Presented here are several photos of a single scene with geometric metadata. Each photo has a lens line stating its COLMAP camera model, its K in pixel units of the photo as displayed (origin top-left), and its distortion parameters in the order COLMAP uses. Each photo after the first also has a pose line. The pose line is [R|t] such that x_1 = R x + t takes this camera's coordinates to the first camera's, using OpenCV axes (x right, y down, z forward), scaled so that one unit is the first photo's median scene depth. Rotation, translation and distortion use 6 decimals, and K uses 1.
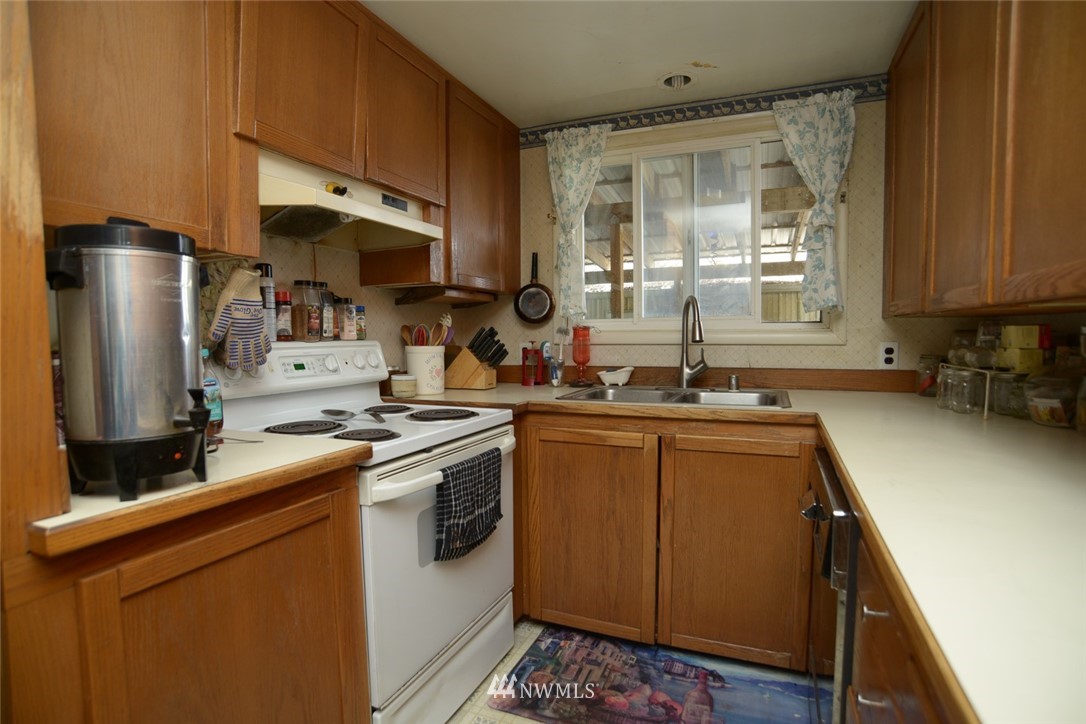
lens RADIAL K [[555.8, 0, 541.8], [0, 555.8, 369.7], [0, 0, 1]] dist [-0.102013, 0.052837]
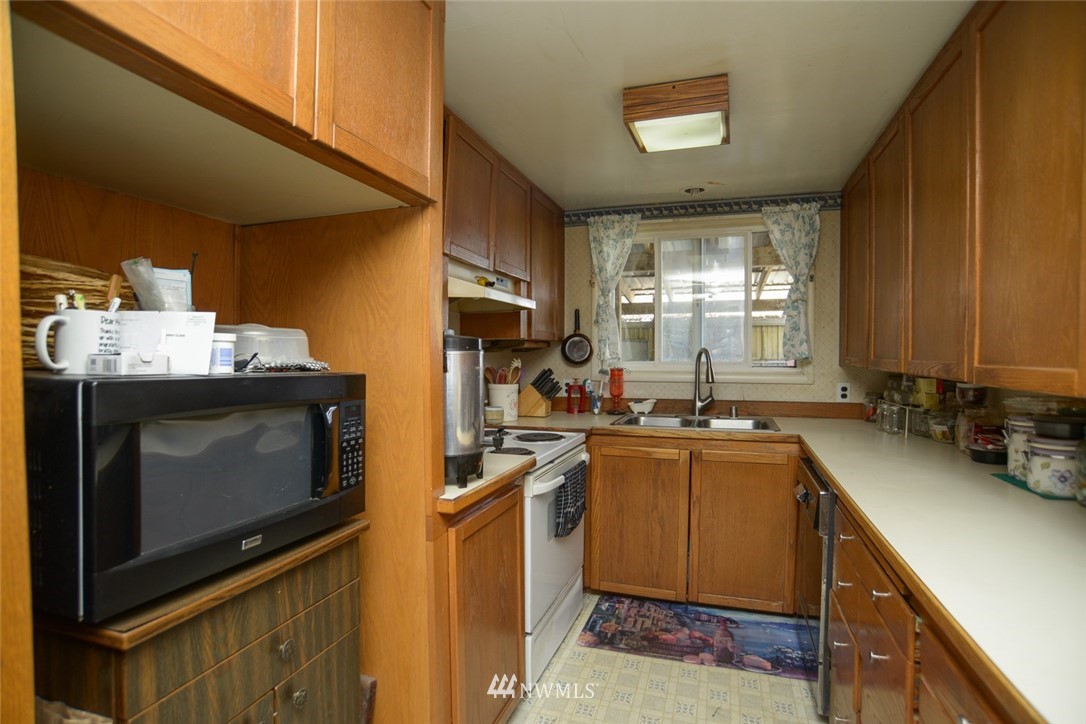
lens RADIAL K [[555.8, 0, 541.8], [0, 555.8, 369.7], [0, 0, 1]] dist [-0.102013, 0.052837]
pose [[0.997194, 0.006300, 0.074599, -0.245169], [-0.003805, 0.999430, -0.033539, -0.036431], [-0.074768, 0.033161, 0.996649, -0.347681]]
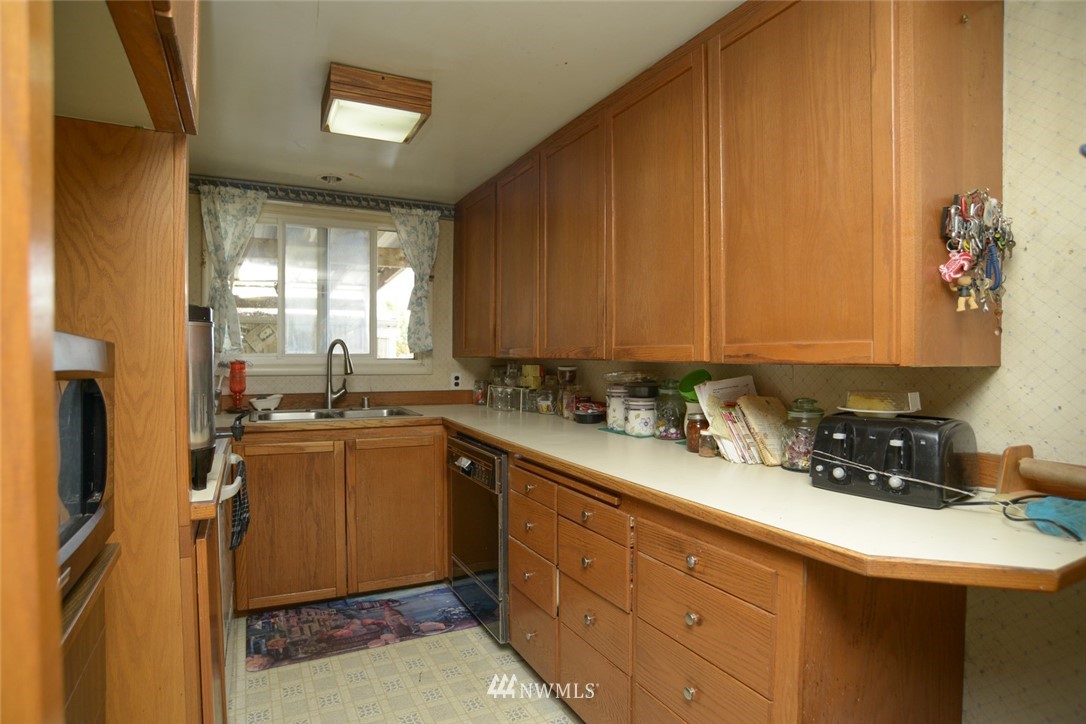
lens RADIAL K [[576.1, 0, 537.5], [0, 576.1, 369.4], [0, 0, 1]] dist [-0.110130, 0.060959]
pose [[0.640900, -0.002575, 0.767620, -0.518590], [0.037918, 0.998880, -0.028307, -0.003802], [-0.766687, 0.047249, 0.640280, -0.276731]]
